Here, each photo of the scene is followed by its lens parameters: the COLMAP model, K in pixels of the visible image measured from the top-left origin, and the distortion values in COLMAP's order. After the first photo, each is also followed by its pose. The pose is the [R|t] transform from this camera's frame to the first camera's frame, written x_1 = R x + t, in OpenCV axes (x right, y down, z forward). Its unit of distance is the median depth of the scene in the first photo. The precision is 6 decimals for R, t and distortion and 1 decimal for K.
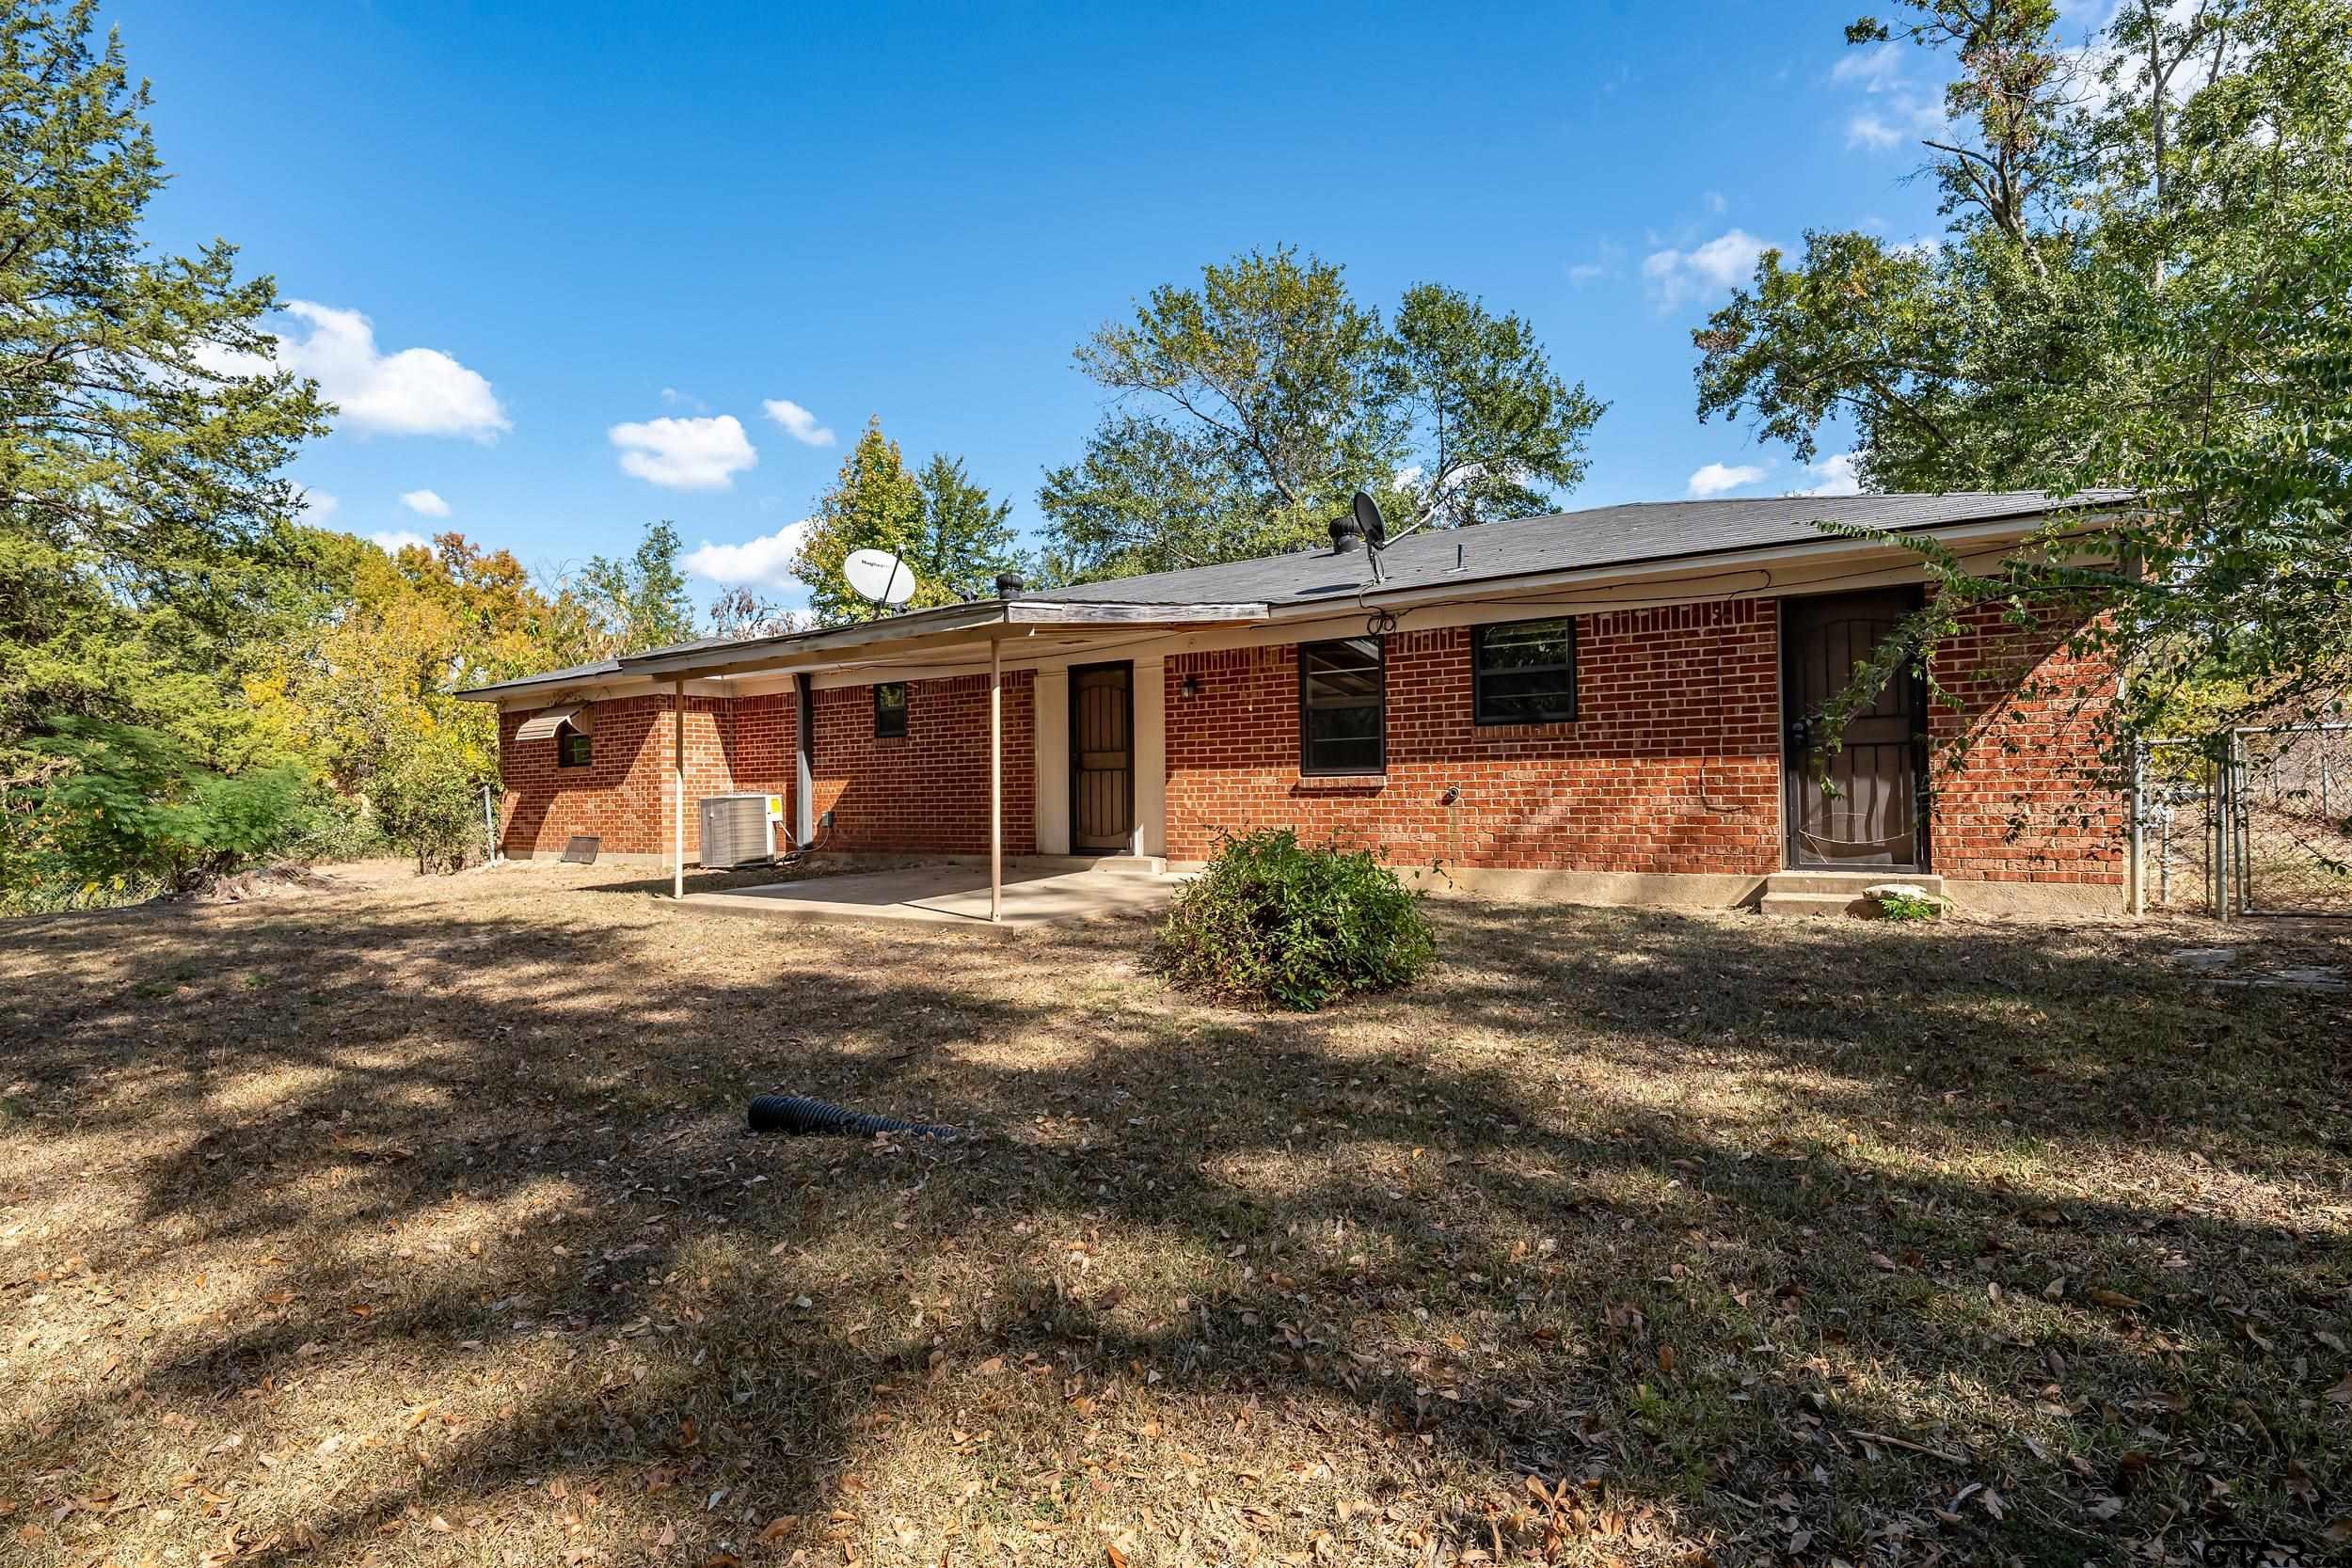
lens RADIAL K [[1185.5, 0, 1177.2], [0, 1185.5, 787.4], [0, 0, 1]] dist [0.000353, 0.000013]
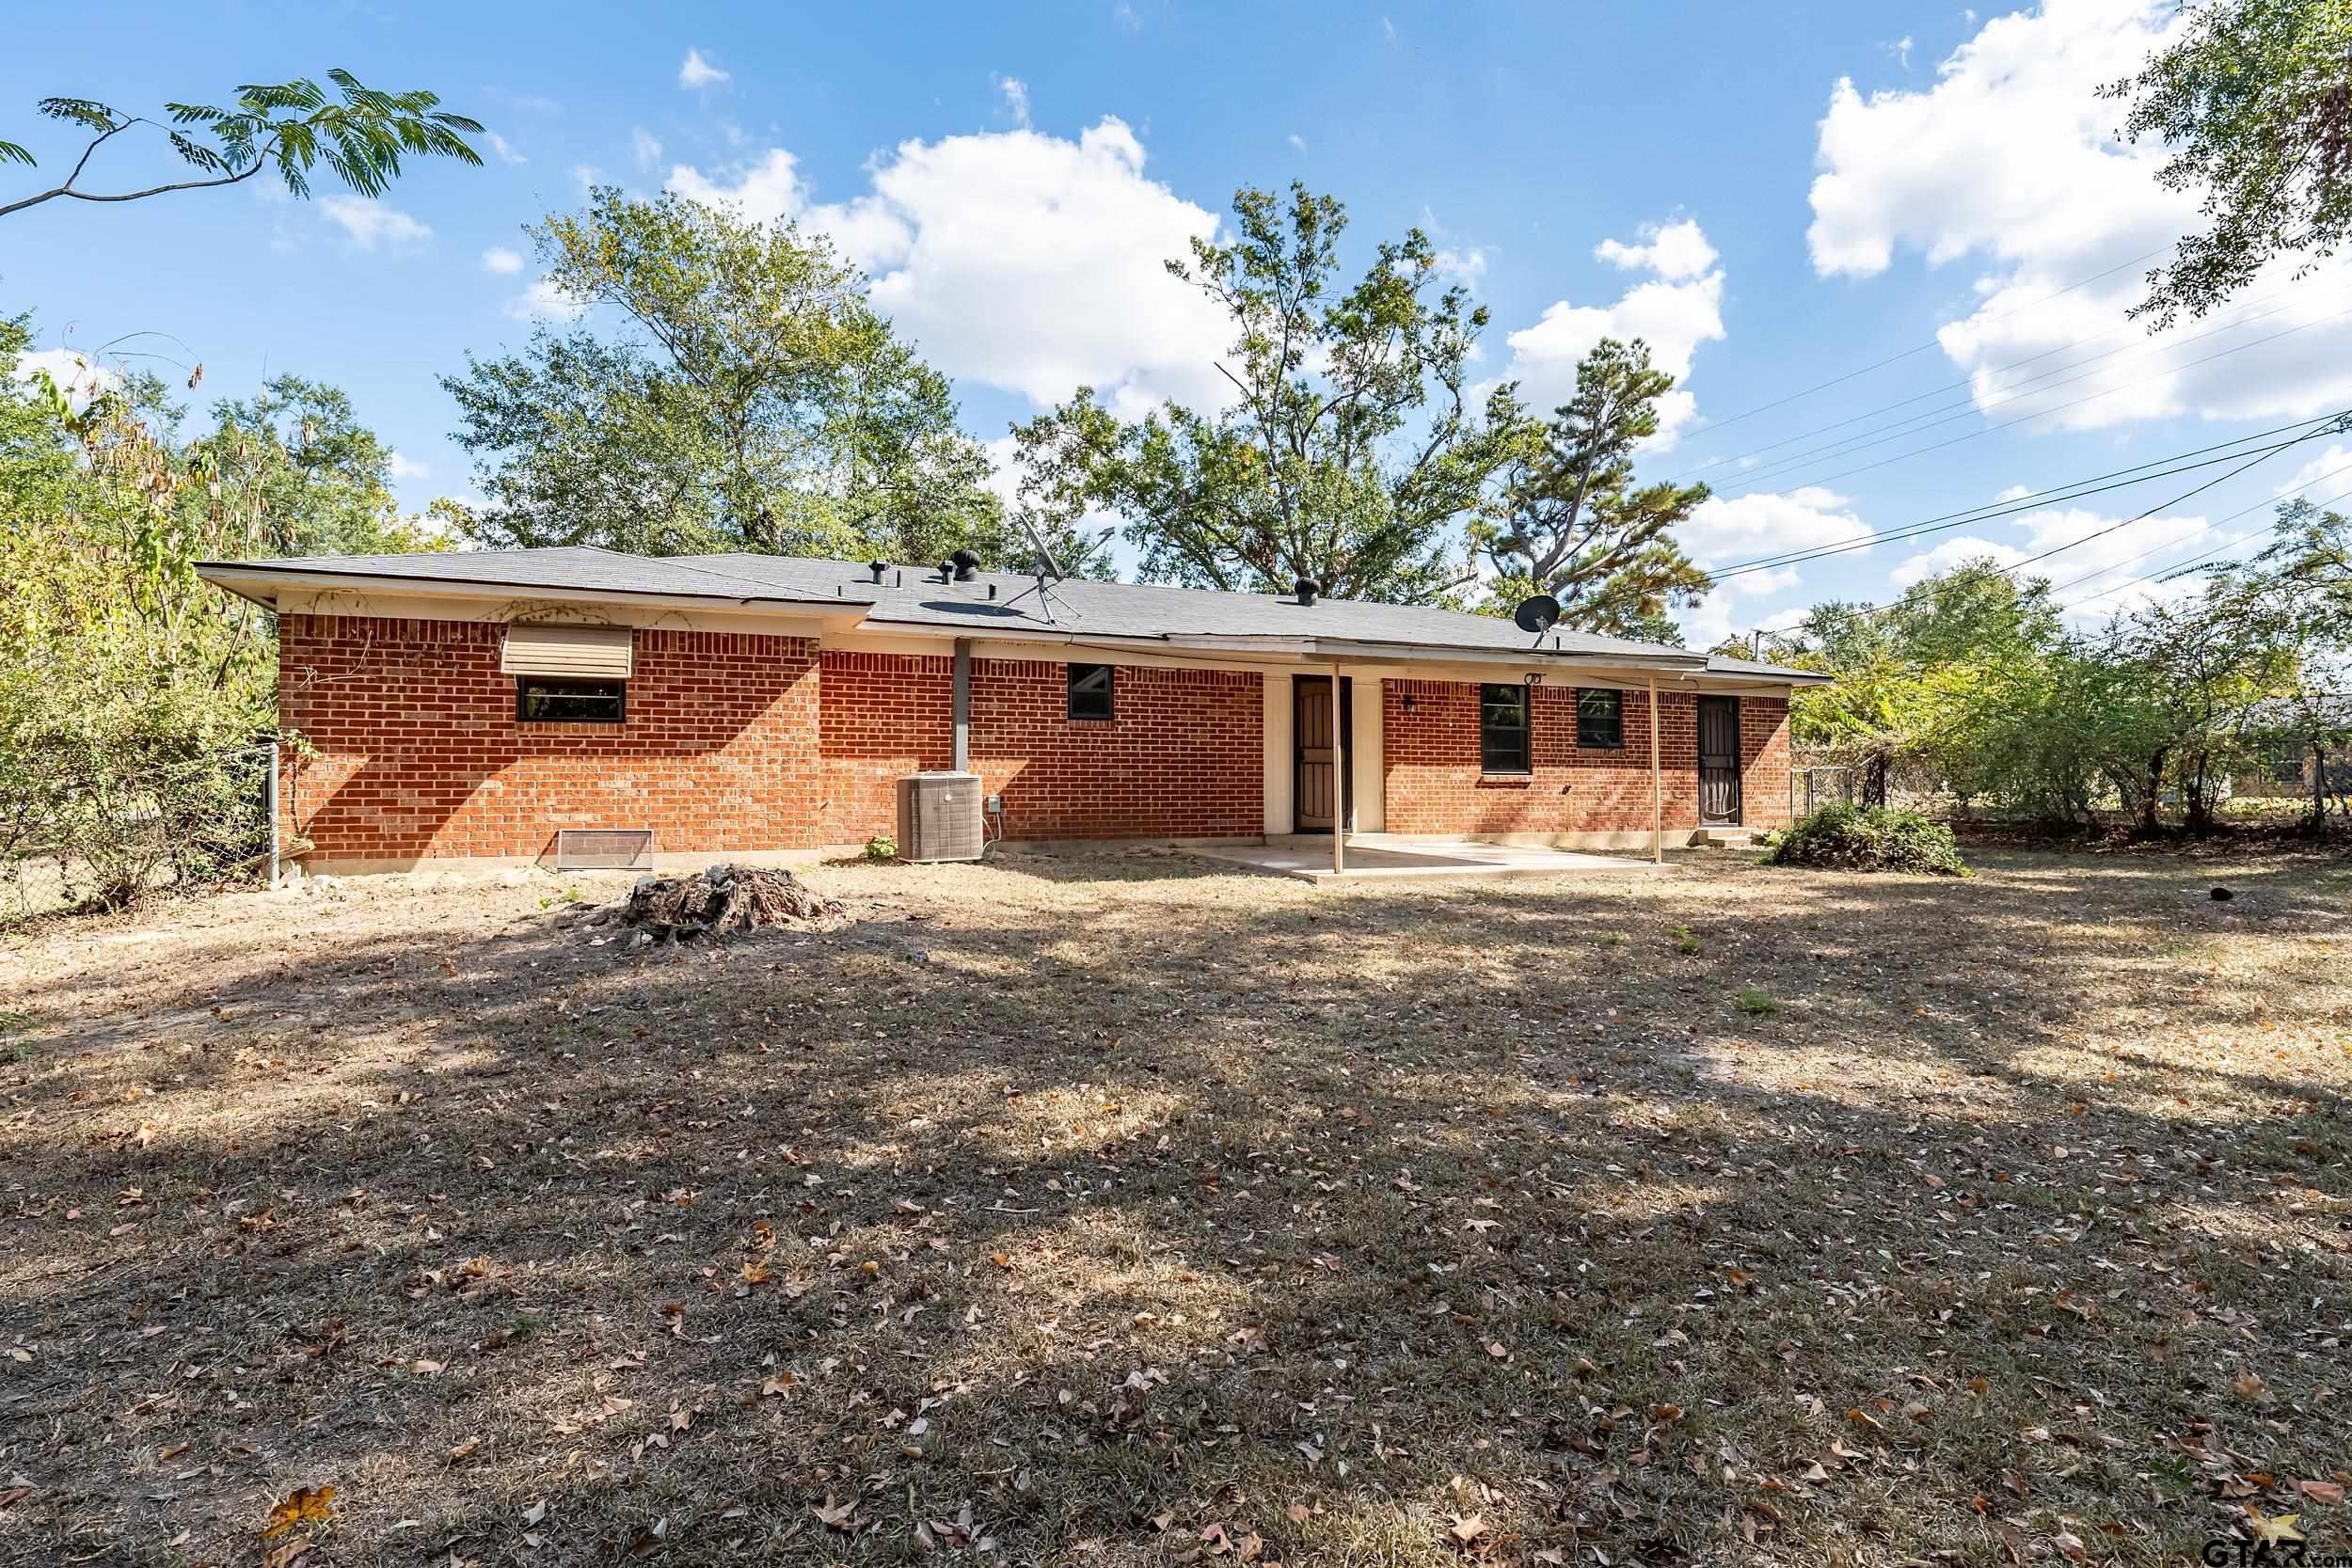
lens RADIAL K [[1176.1, 0, 1177.5], [0, 1176.1, 788.4], [0, 0, 1]] dist [-0.000738, -0.000010]
pose [[0.509010, 0.025717, 0.860376, -1.338092], [-0.007708, 0.999650, -0.025319, 0.048499], [-0.860726, 0.006256, 0.509030, 0.578705]]
